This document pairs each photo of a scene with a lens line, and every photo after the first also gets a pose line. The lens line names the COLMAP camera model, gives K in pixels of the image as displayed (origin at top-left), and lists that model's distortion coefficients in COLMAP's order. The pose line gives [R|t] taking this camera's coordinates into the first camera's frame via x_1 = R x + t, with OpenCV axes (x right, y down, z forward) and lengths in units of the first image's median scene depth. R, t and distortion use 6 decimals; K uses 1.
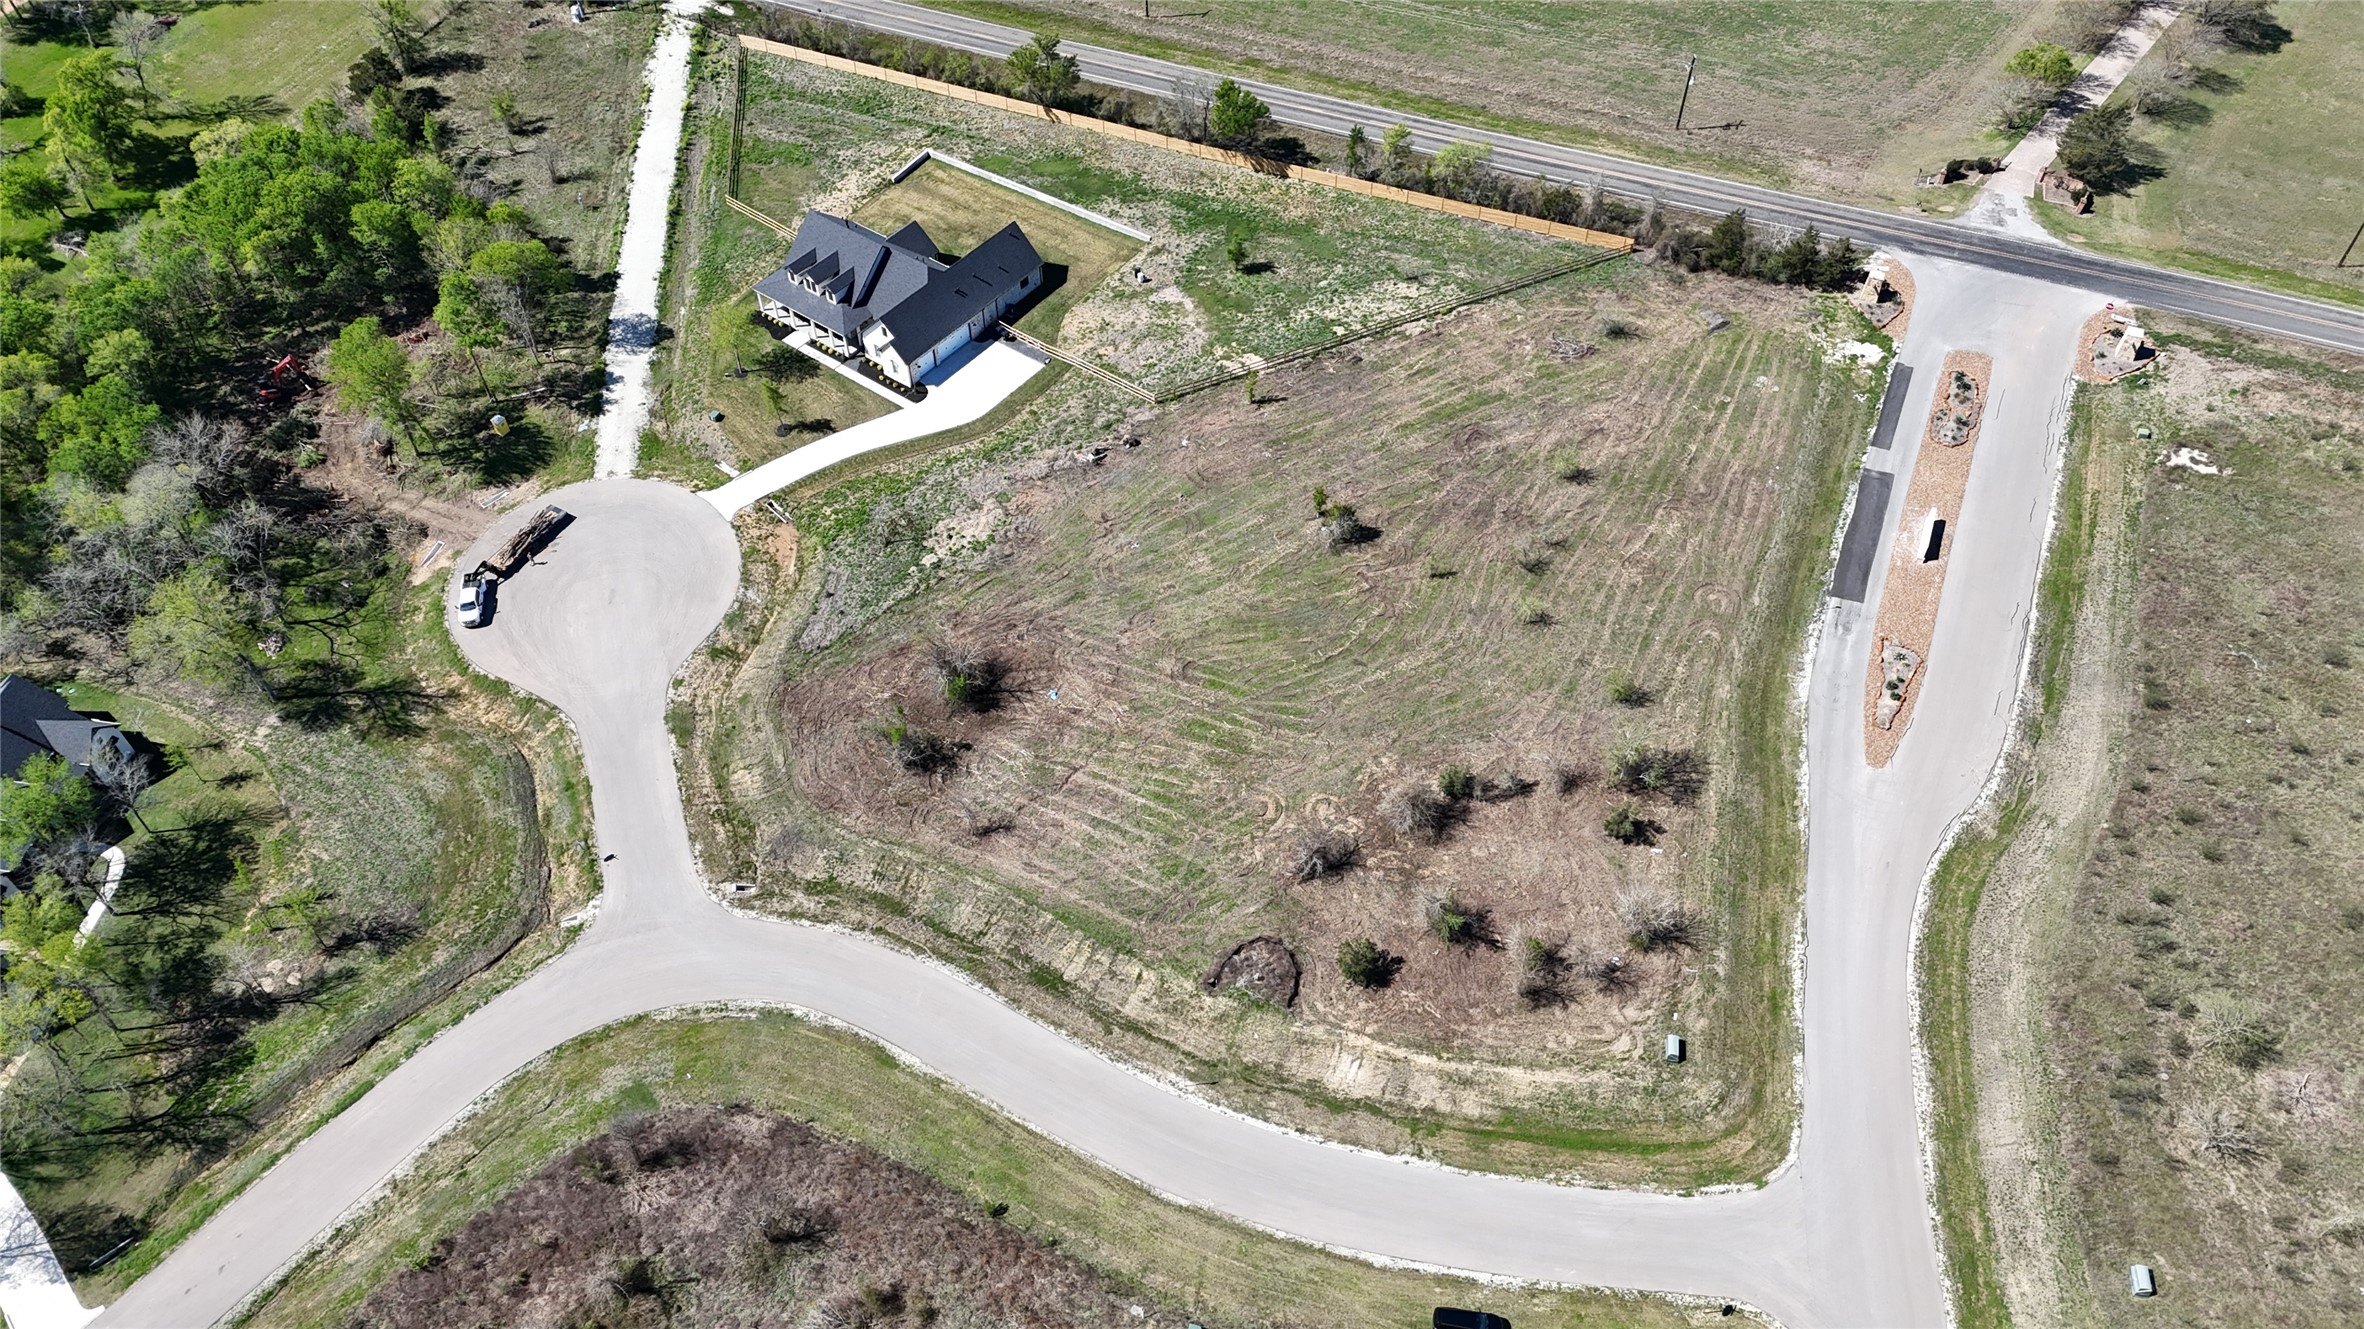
lens RADIAL K [[1721.0, 0, 1198.4], [0, 1721.0, 680.6], [0, 0, 1]] dist [0.080904, -0.076615]
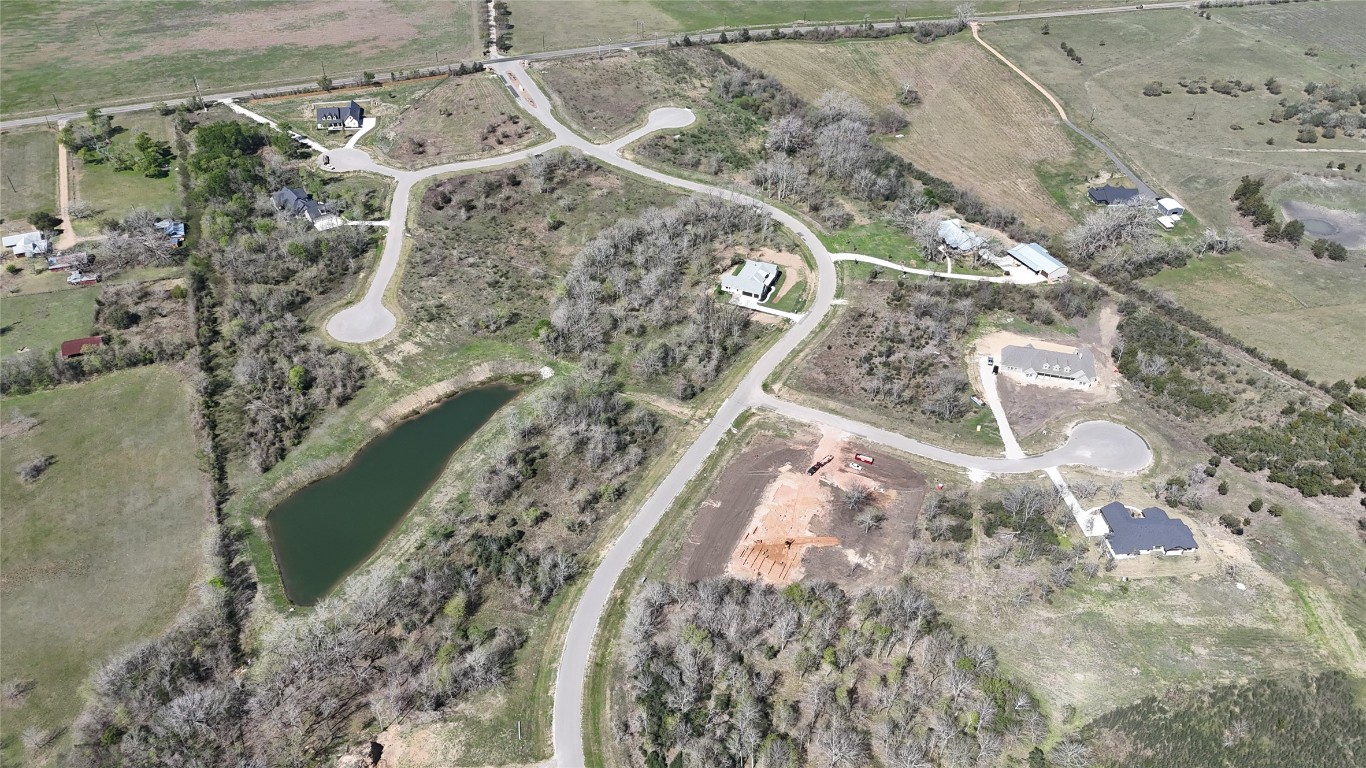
lens RADIAL K [[994.4, 0, 694.9], [0, 994.4, 382.4], [0, 0, 1]] dist [0.080904, -0.076615]
pose [[0.668289, -0.442429, 0.598035, -1.891506], [0.541940, 0.840264, 0.016026, 1.138721], [-0.509598, 0.313389, 0.801309, -2.015652]]
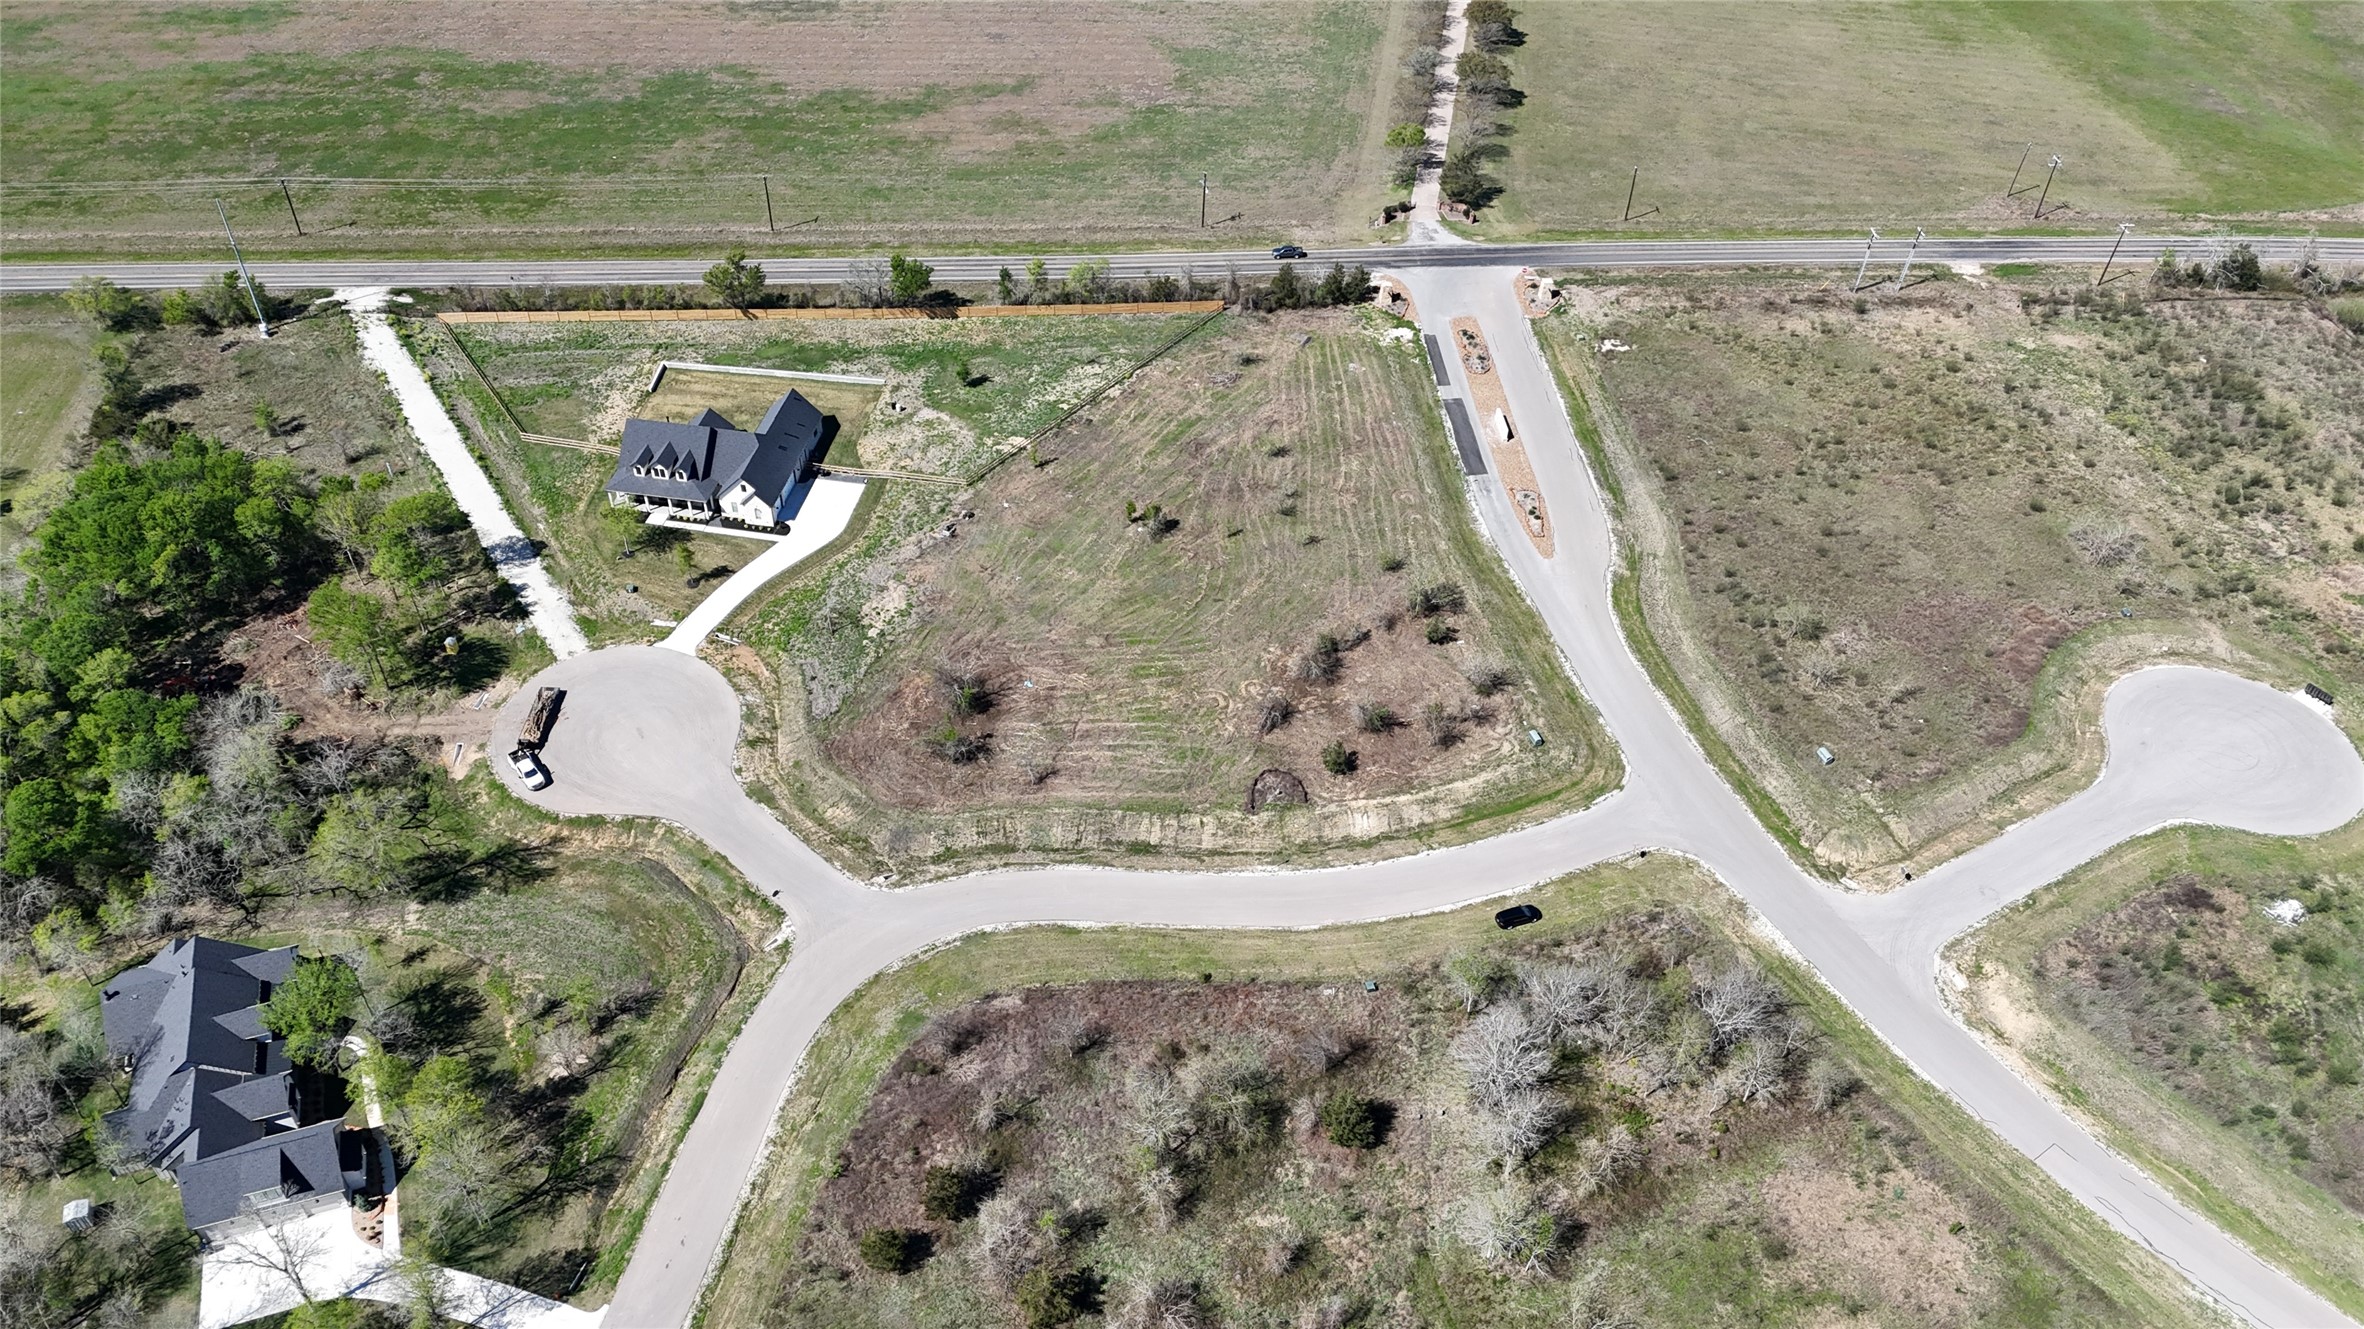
lens RADIAL K [[1721.0, 0, 1197.9], [0, 1721.0, 674.1], [0, 0, 1]] dist [0.080904, -0.076615]
pose [[0.878714, -0.294830, 0.375416, -0.441324], [0.335241, 0.941026, -0.045651, 0.100188], [-0.339817, 0.165969, 0.925732, -0.269183]]
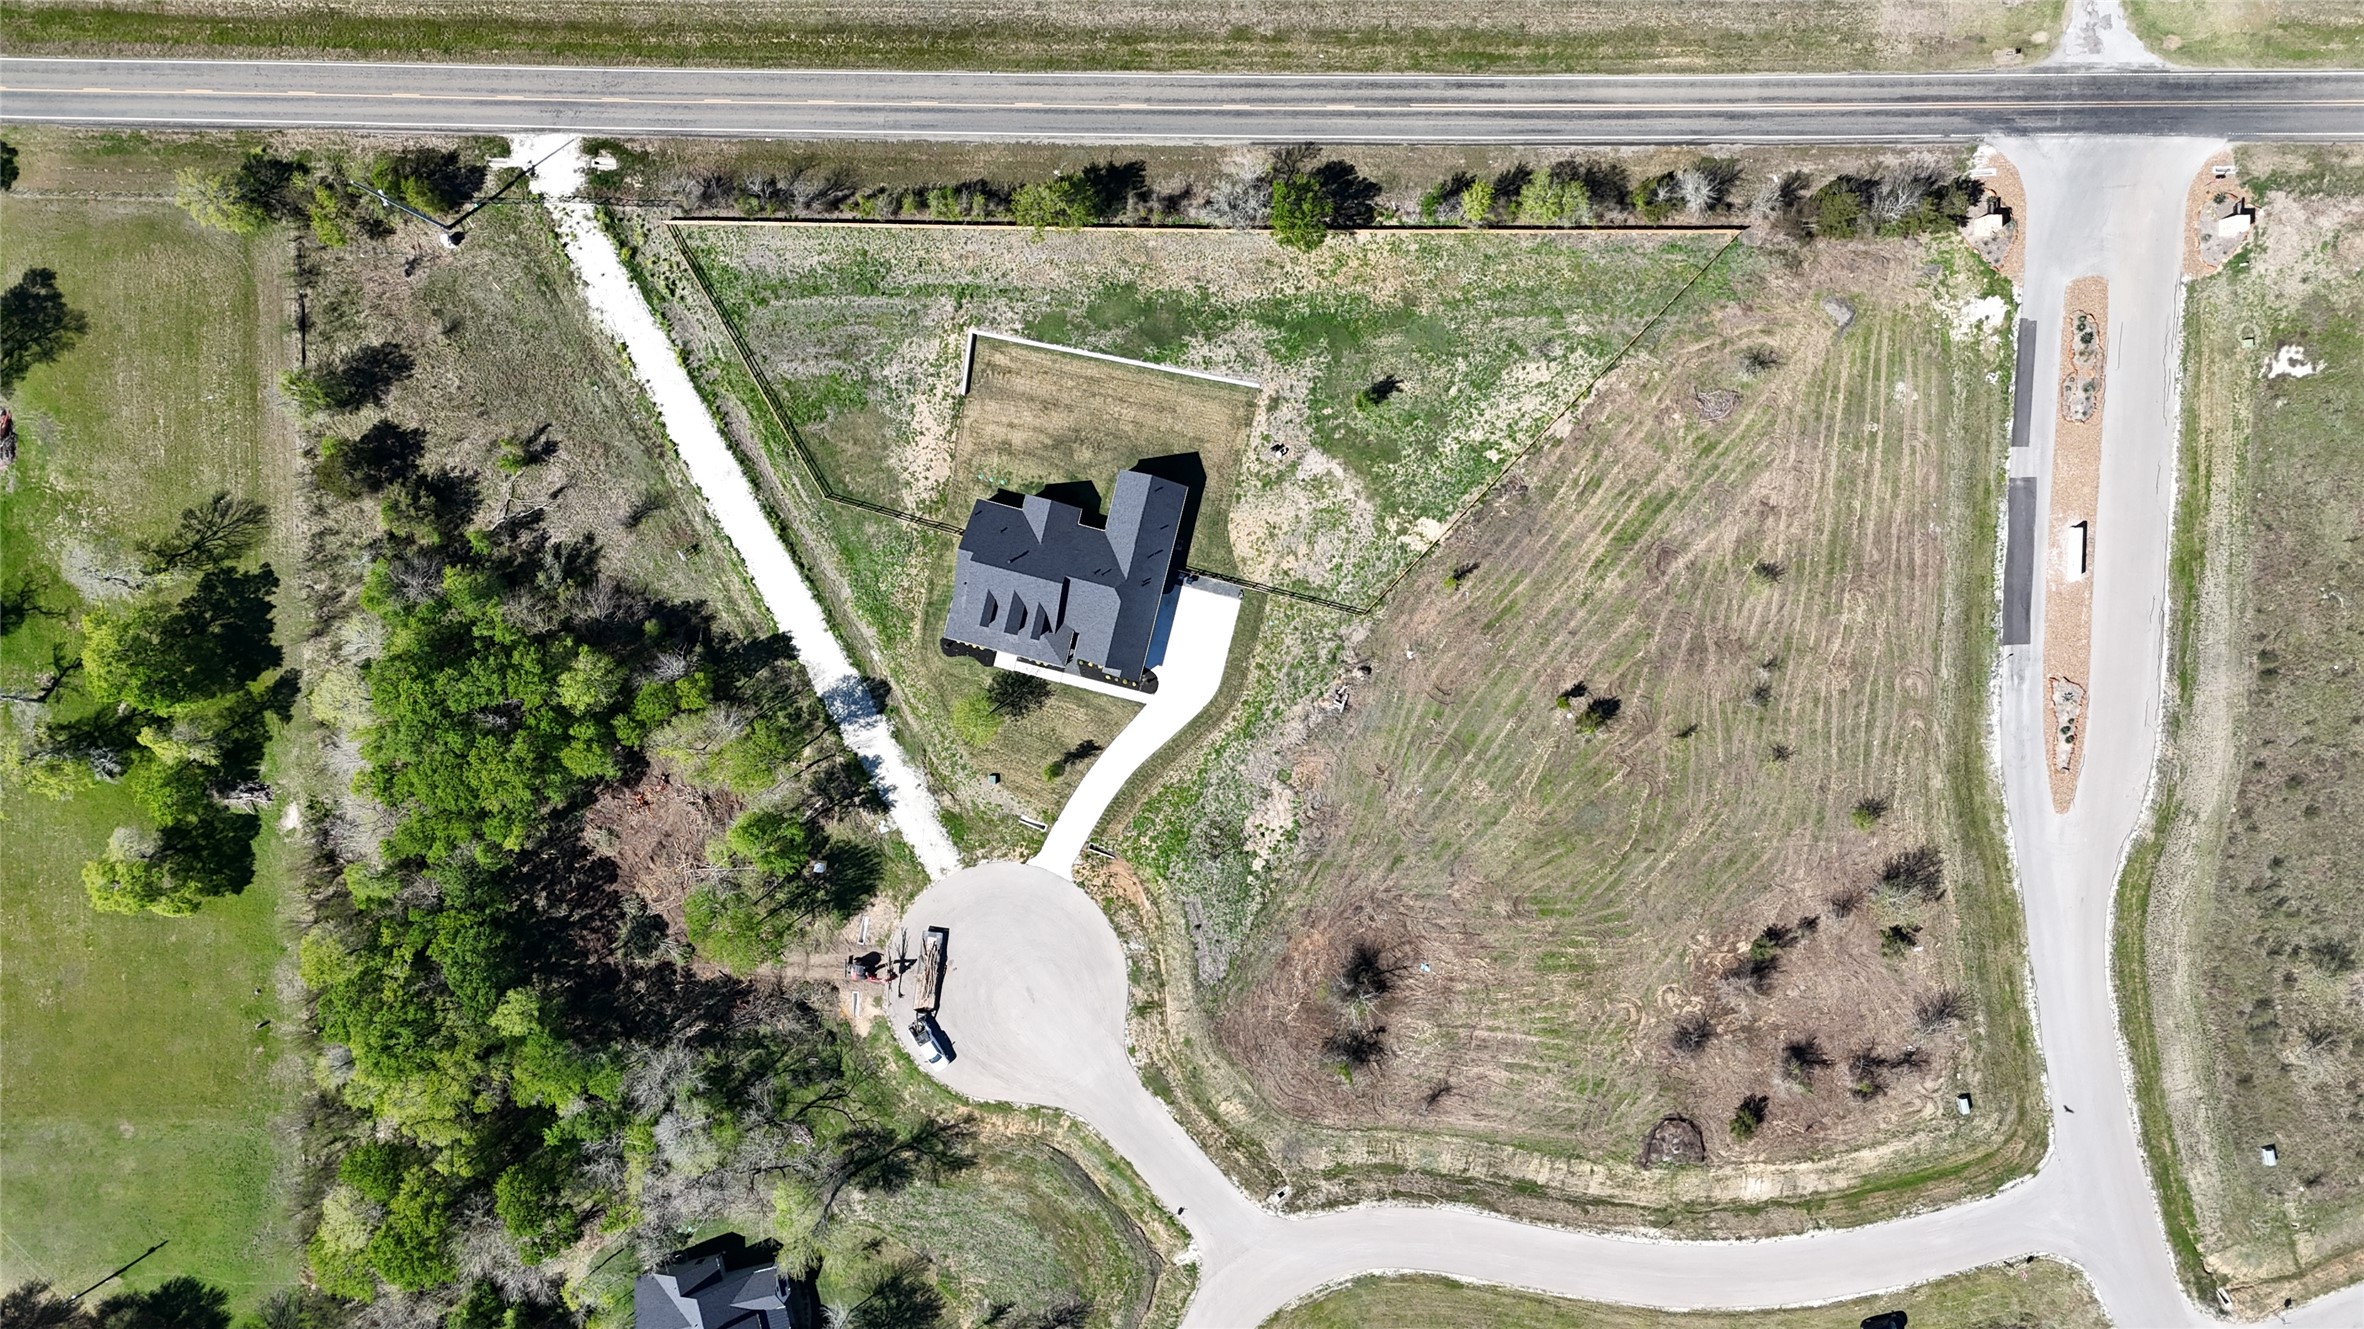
lens RADIAL K [[1721.0, 0, 1196.2], [0, 1721.0, 683.9], [0, 0, 1]] dist [0.080904, -0.076615]
pose [[0.922866, -0.384066, -0.028491, -0.116714], [0.300841, 0.672741, 0.675954, -0.968281], [-0.240444, -0.632387, 0.736393, 0.231555]]
